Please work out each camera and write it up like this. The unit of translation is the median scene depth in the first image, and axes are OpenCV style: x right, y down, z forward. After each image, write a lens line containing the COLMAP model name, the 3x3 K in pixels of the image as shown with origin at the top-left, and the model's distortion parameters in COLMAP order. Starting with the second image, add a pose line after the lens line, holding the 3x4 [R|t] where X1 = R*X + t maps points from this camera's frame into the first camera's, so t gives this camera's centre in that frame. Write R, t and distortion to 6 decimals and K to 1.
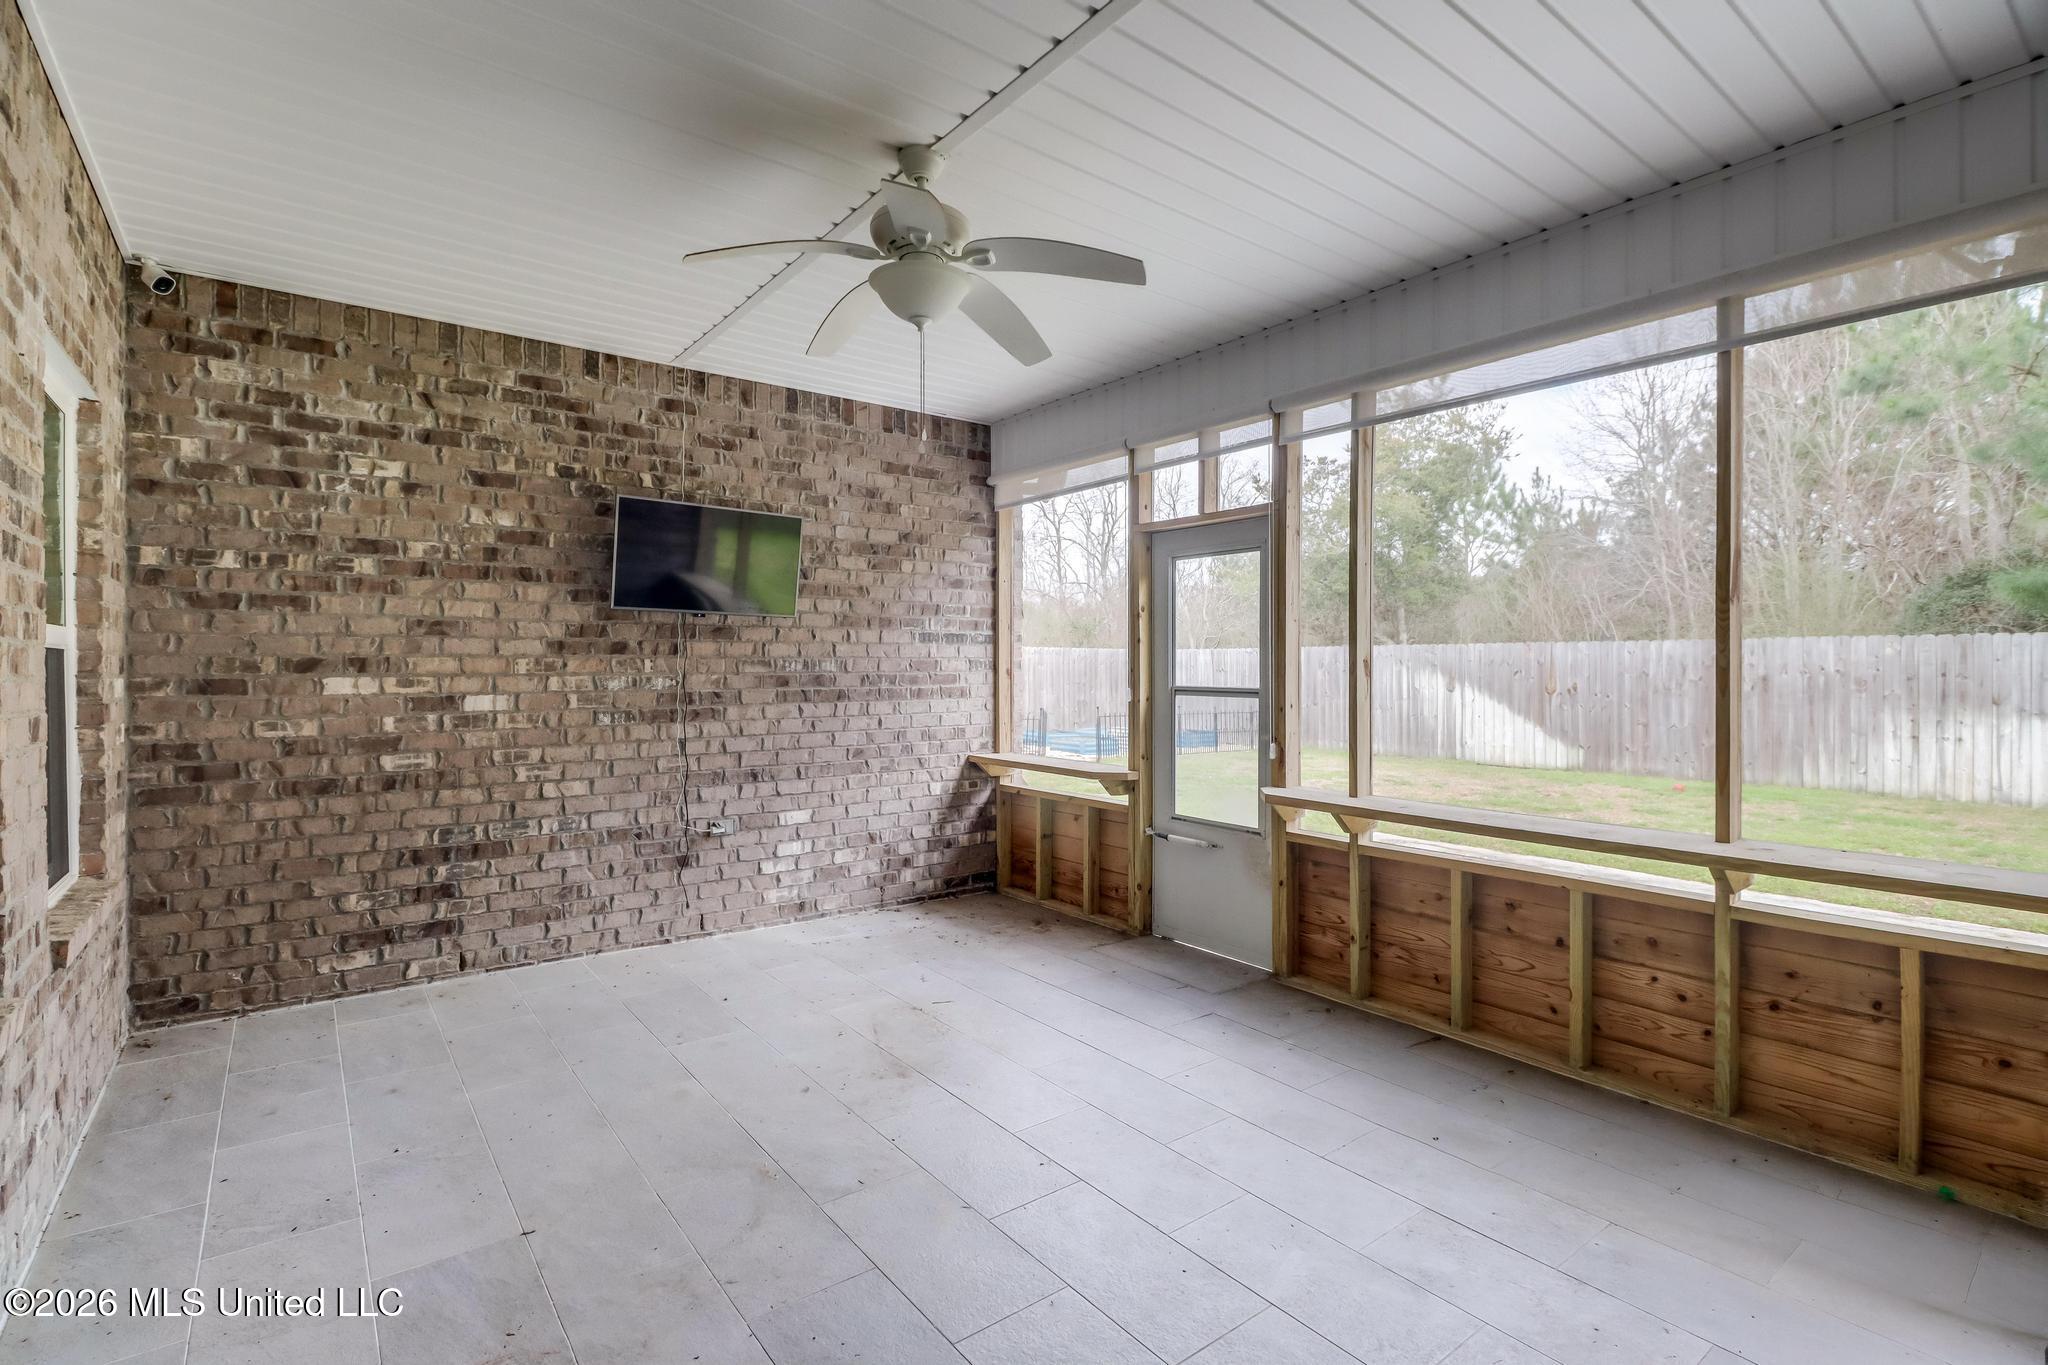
lens RADIAL K [[965.0, 0, 1010.7], [0, 965.0, 682.6], [0, 0, 1]] dist [-0.005625, -0.004540]
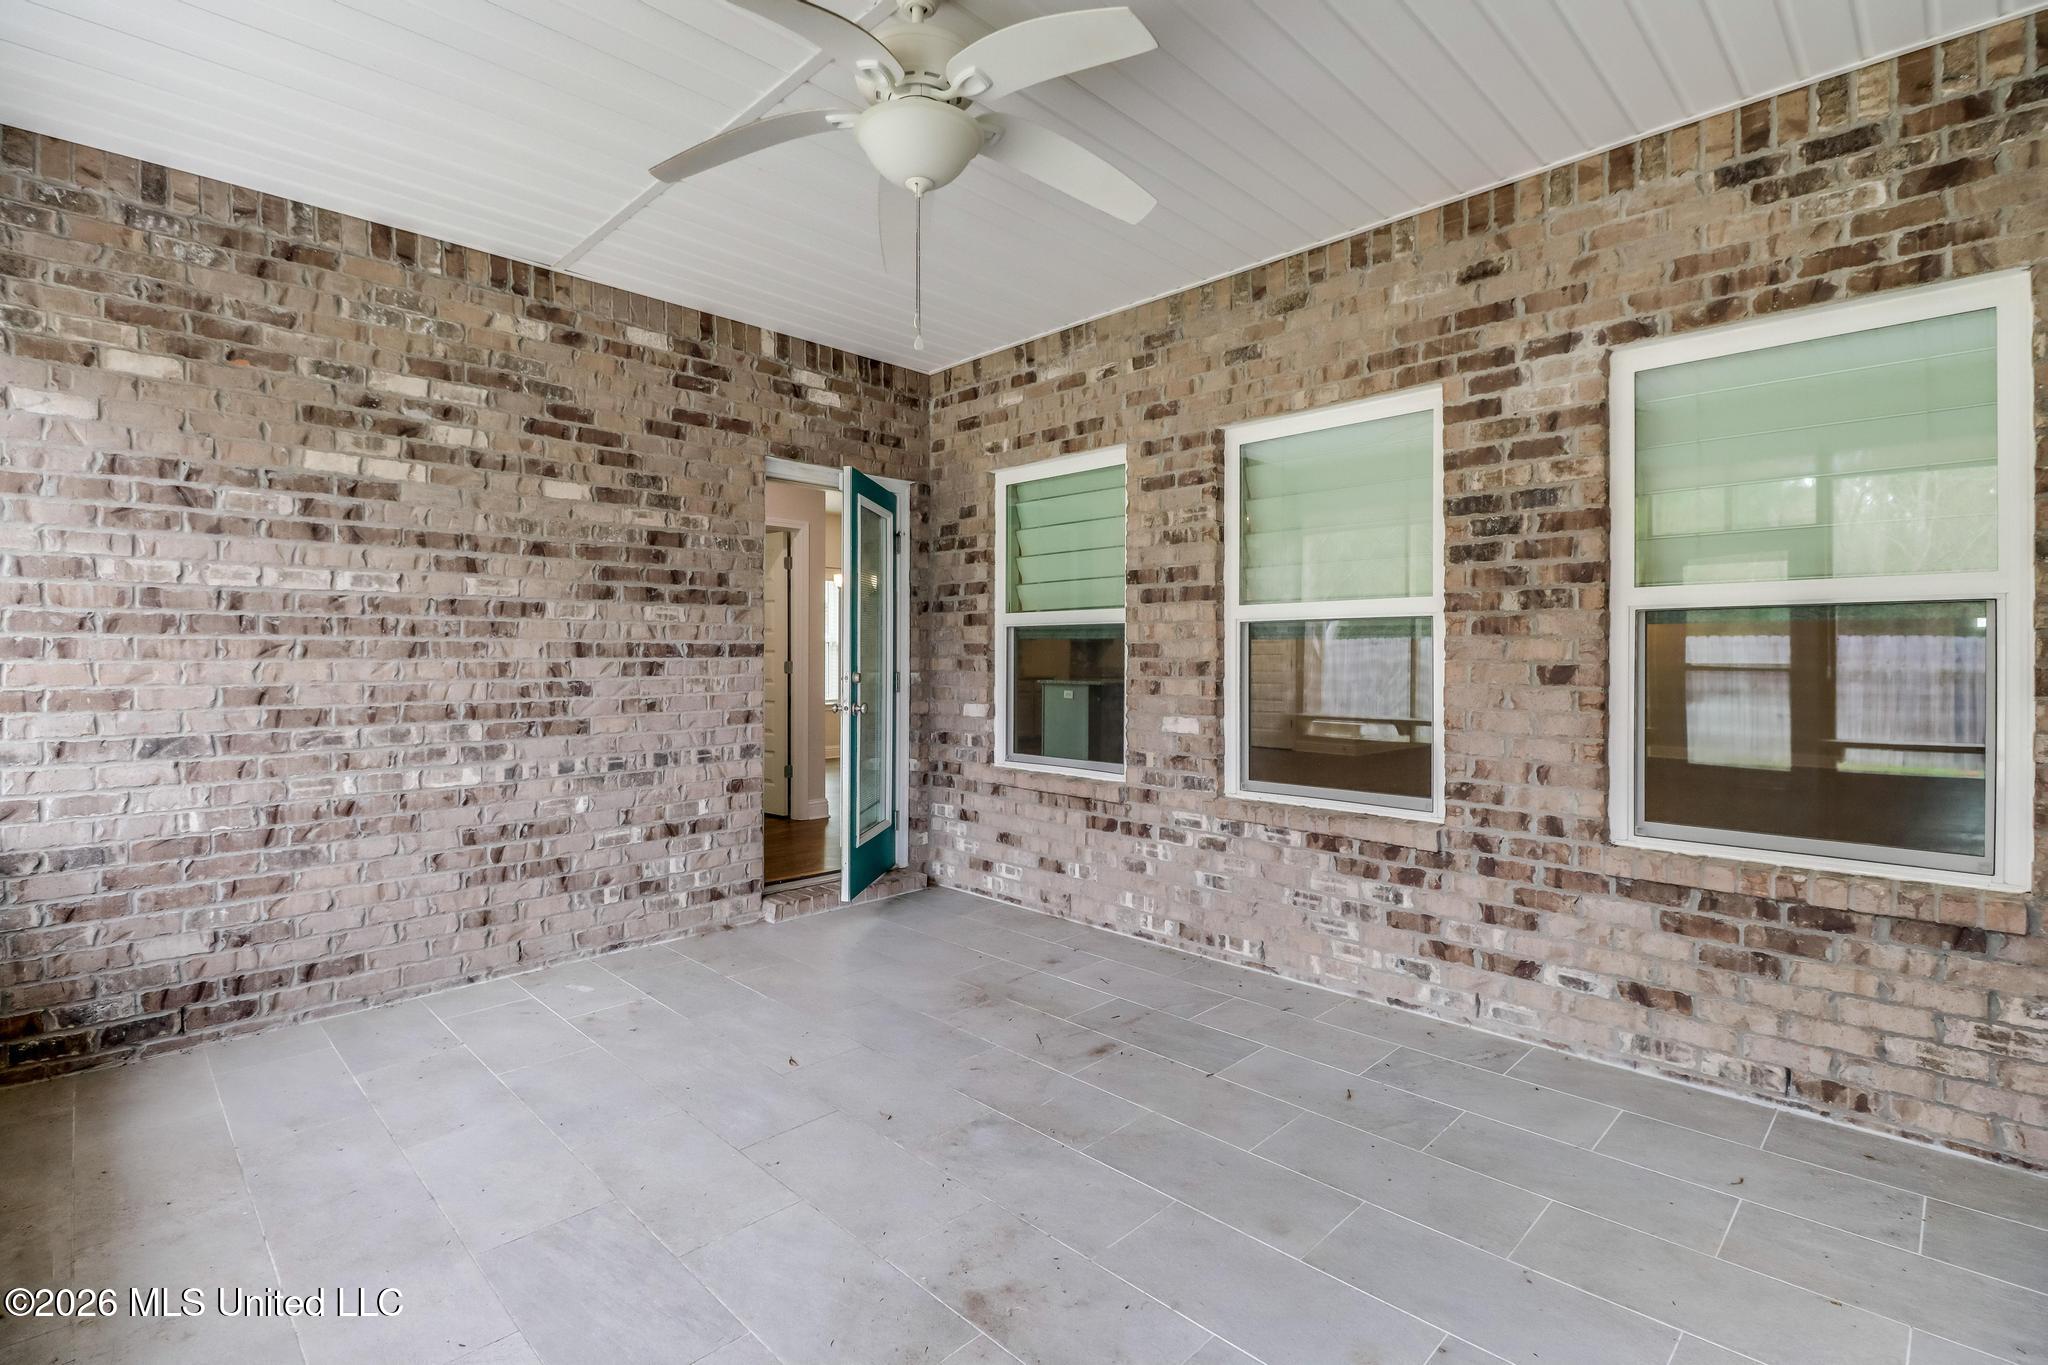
lens RADIAL K [[965.0, 0, 1024.4], [0, 965.0, 670.8], [0, 0, 1]] dist [-0.005625, -0.004540]
pose [[-0.990122, -0.002661, -0.140186, -0.032392], [-0.005231, 0.999825, 0.017966, 0.007158], [0.140114, 0.018522, -0.989962, 0.872006]]
